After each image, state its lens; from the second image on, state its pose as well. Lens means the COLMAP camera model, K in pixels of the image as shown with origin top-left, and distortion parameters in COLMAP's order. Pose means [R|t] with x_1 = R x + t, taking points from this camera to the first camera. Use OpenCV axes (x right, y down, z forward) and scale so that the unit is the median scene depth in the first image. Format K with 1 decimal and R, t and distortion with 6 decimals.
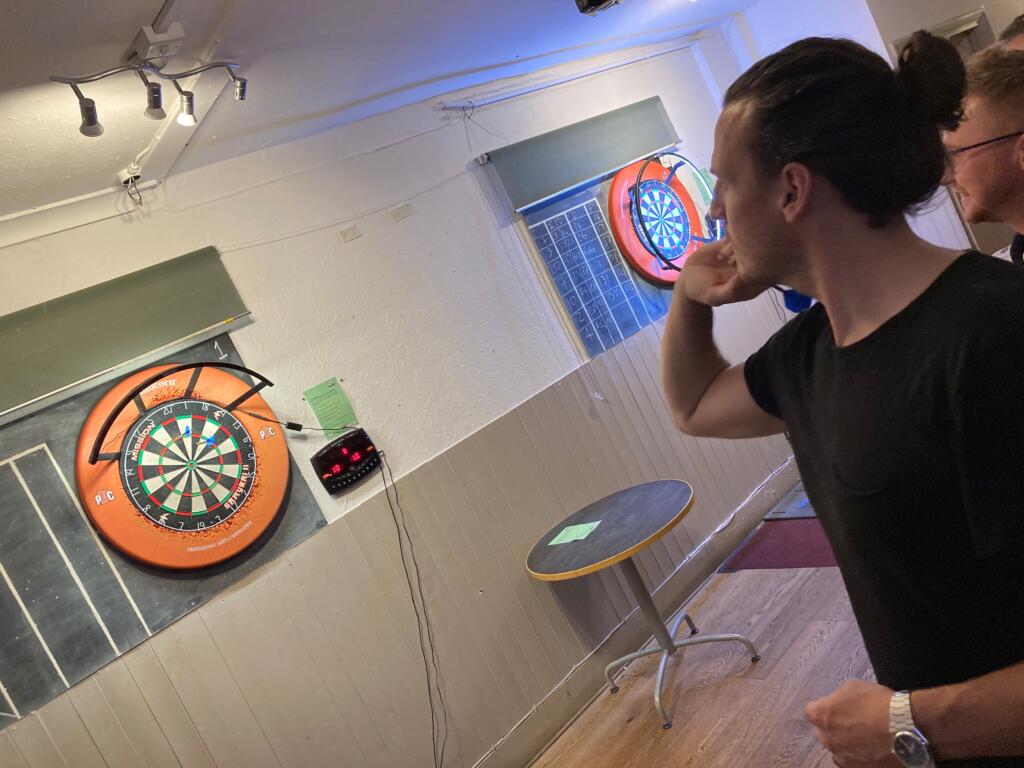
lens RADIAL K [[863.3, 0, 505.7], [0, 863.3, 385.1], [0, 0, 1]] dist [0.037399, -0.028172]
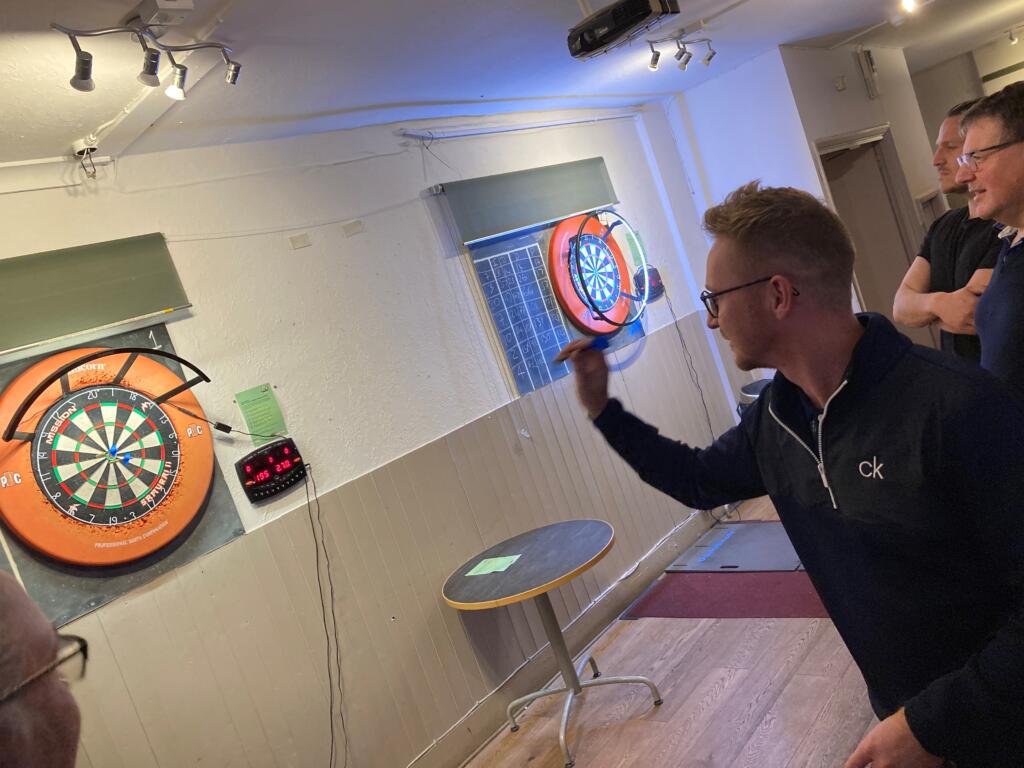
lens RADIAL K [[863.3, 0, 519.2], [0, 863.3, 382.1], [0, 0, 1]] dist [0.037399, -0.028172]
pose [[0.983728, 0.108316, 0.143340, -0.059426], [-0.098388, 0.992345, -0.074647, 0.033979], [-0.150329, 0.059330, 0.986854, -0.003432]]
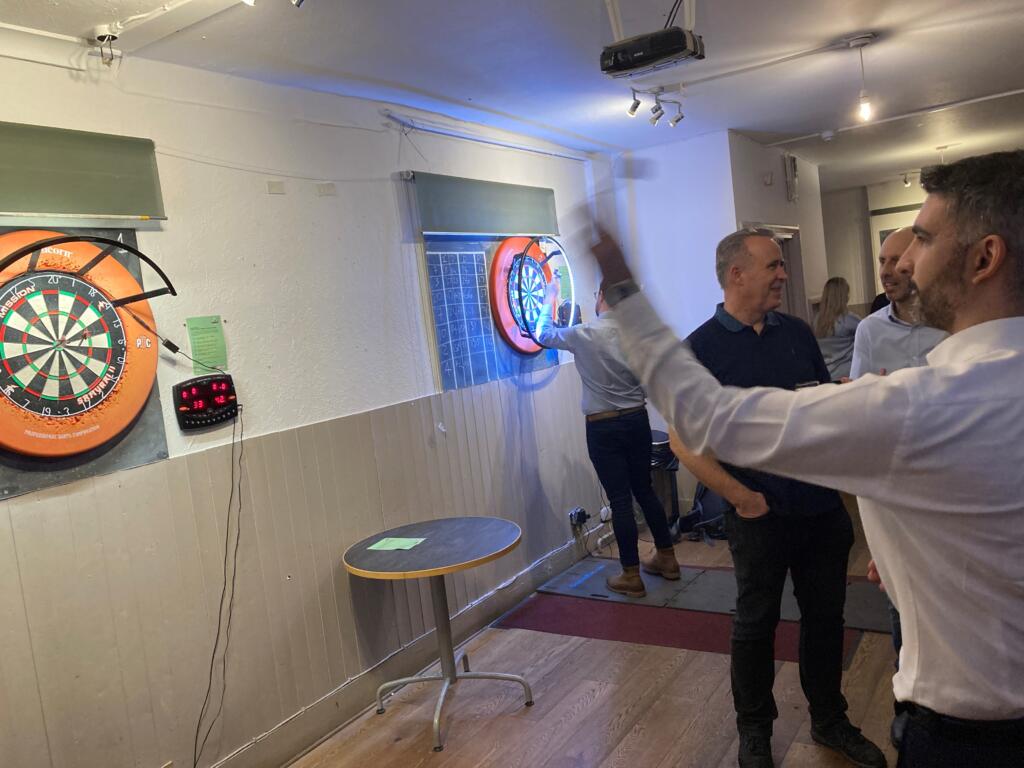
lens RADIAL K [[863.3, 0, 497.0], [0, 863.3, 382.2], [0, 0, 1]] dist [0.037399, -0.028172]
pose [[0.908479, 0.313982, 0.275829, -0.157052], [-0.280277, 0.947291, -0.155192, 0.121022], [-0.310018, 0.063680, 0.948596, -0.005262]]
